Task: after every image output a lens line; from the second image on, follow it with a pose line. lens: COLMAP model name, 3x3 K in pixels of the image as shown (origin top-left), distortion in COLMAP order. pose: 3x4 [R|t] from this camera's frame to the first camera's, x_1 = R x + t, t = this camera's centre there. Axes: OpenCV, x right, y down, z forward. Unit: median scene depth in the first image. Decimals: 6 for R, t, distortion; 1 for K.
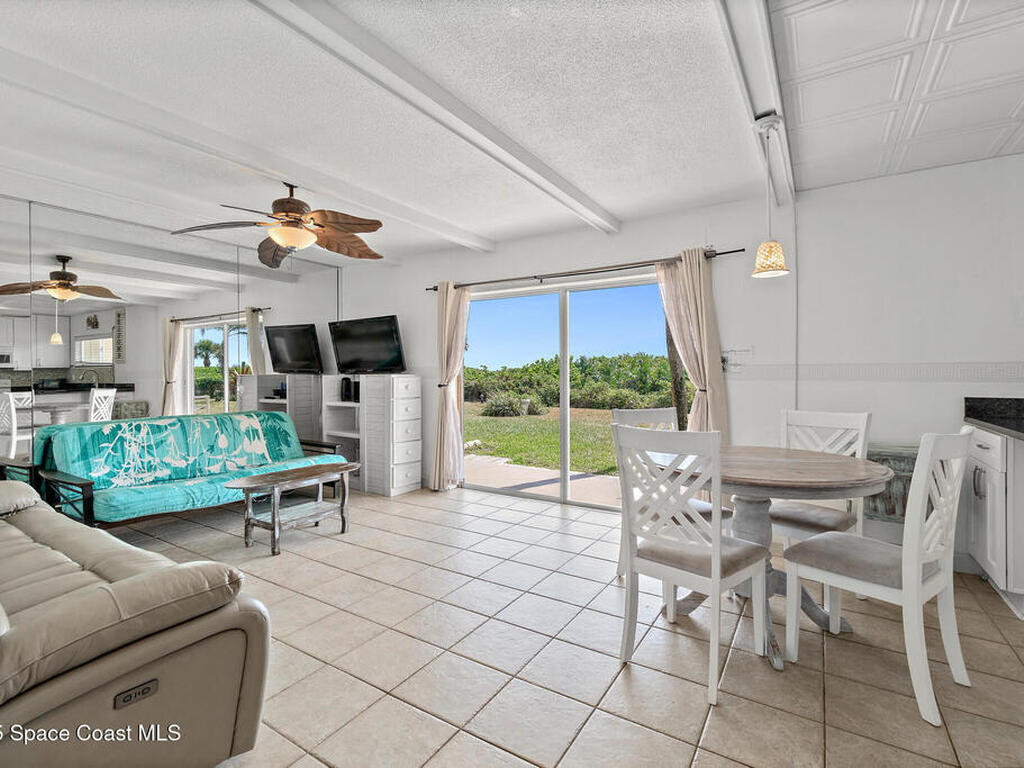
lens RADIAL K [[482.0, 0, 506.4], [0, 482.0, 374.5], [0, 0, 1]] dist [0.003642, 0.000018]
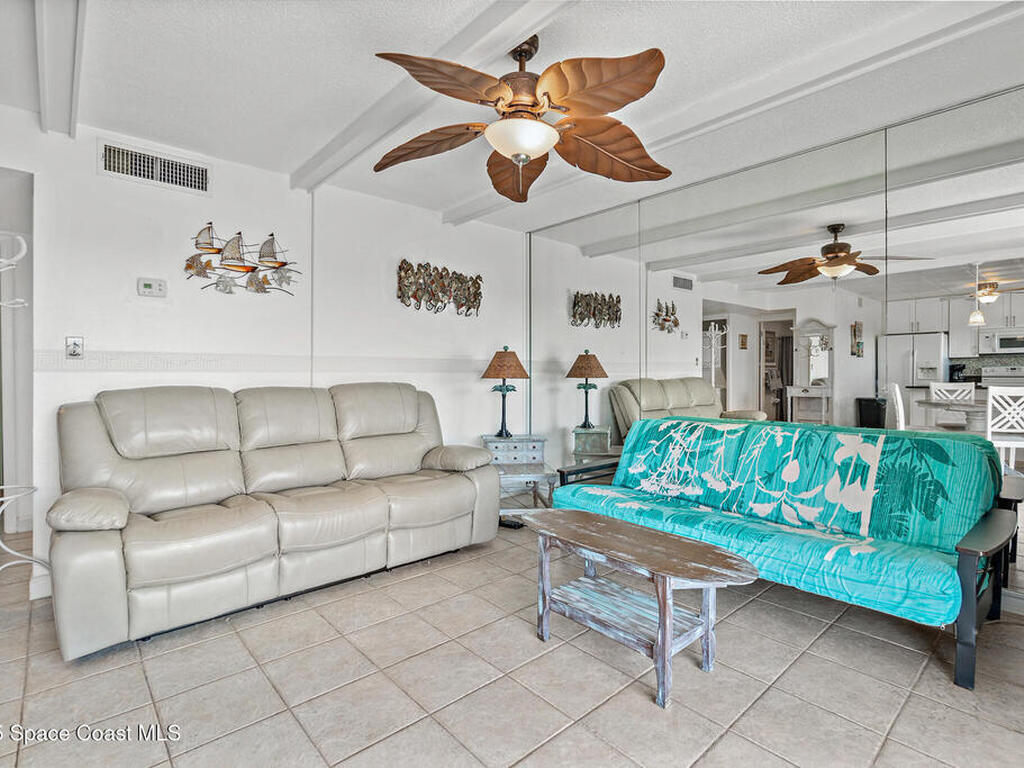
lens RADIAL K [[515.8, 0, 509.8], [0, 515.8, 382.0], [0, 0, 1]] dist [0.002992, 0.000217]
pose [[-0.269869, 0.022656, -0.962630, 0.143340], [0.001971, 0.999734, 0.022977, 0.009633], [0.962895, 0.004304, -0.269842, 0.861073]]
